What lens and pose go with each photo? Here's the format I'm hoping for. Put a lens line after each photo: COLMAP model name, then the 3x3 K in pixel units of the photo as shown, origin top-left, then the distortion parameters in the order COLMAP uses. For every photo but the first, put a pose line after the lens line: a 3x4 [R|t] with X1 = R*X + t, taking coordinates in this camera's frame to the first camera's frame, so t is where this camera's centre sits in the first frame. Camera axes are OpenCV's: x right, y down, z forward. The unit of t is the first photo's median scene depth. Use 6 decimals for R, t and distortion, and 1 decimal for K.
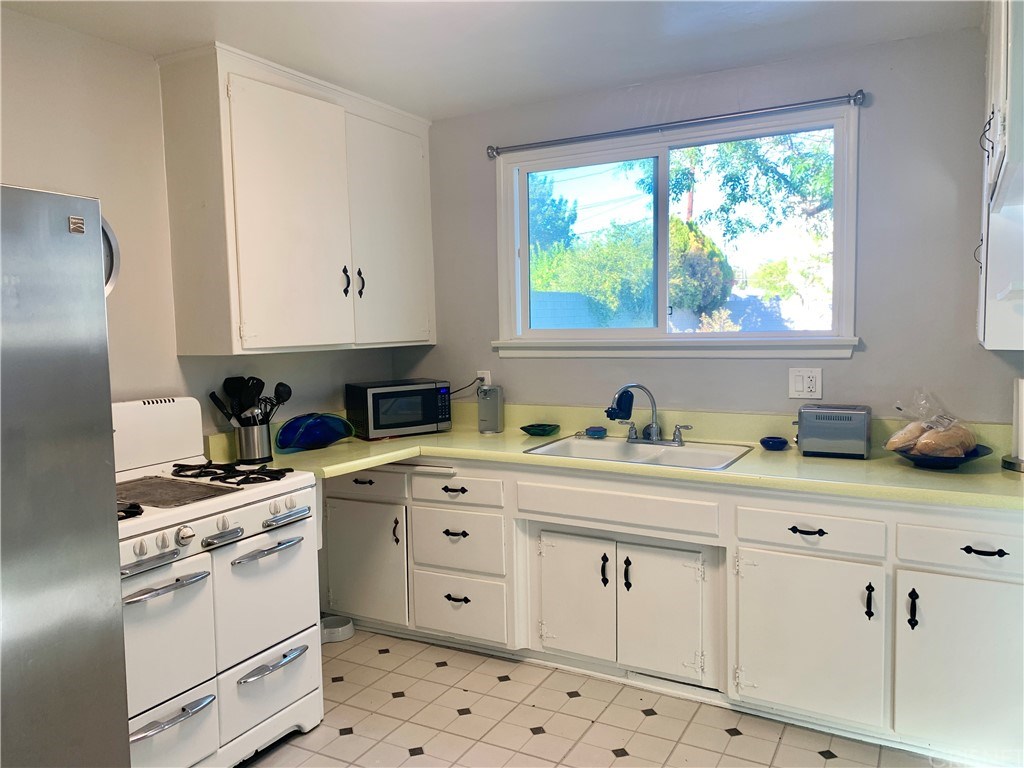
lens RADIAL K [[786.3, 0, 514.7], [0, 786.3, 375.1], [0, 0, 1]] dist [0.055278, -0.078281]
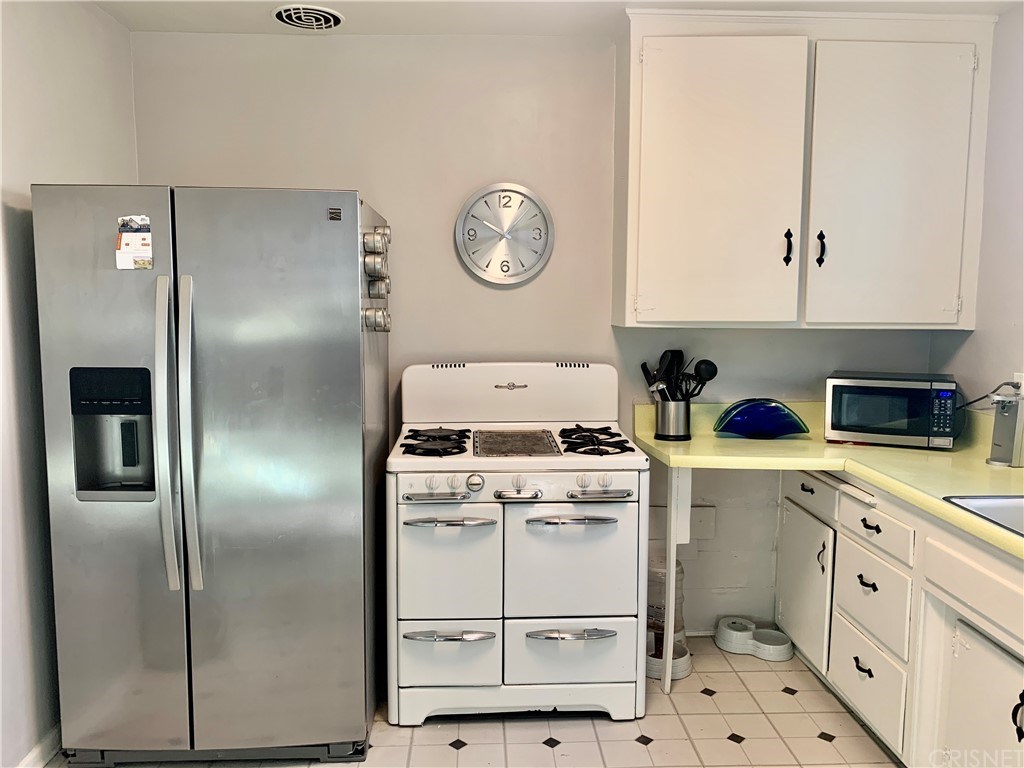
lens RADIAL K [[786.3, 0, 513.7], [0, 786.3, 385.3], [0, 0, 1]] dist [0.055278, -0.078281]
pose [[0.519785, 0.121296, -0.845642, 0.379287], [-0.079026, 0.992452, 0.093780, -0.030221], [0.850634, 0.018082, 0.525447, 0.326980]]
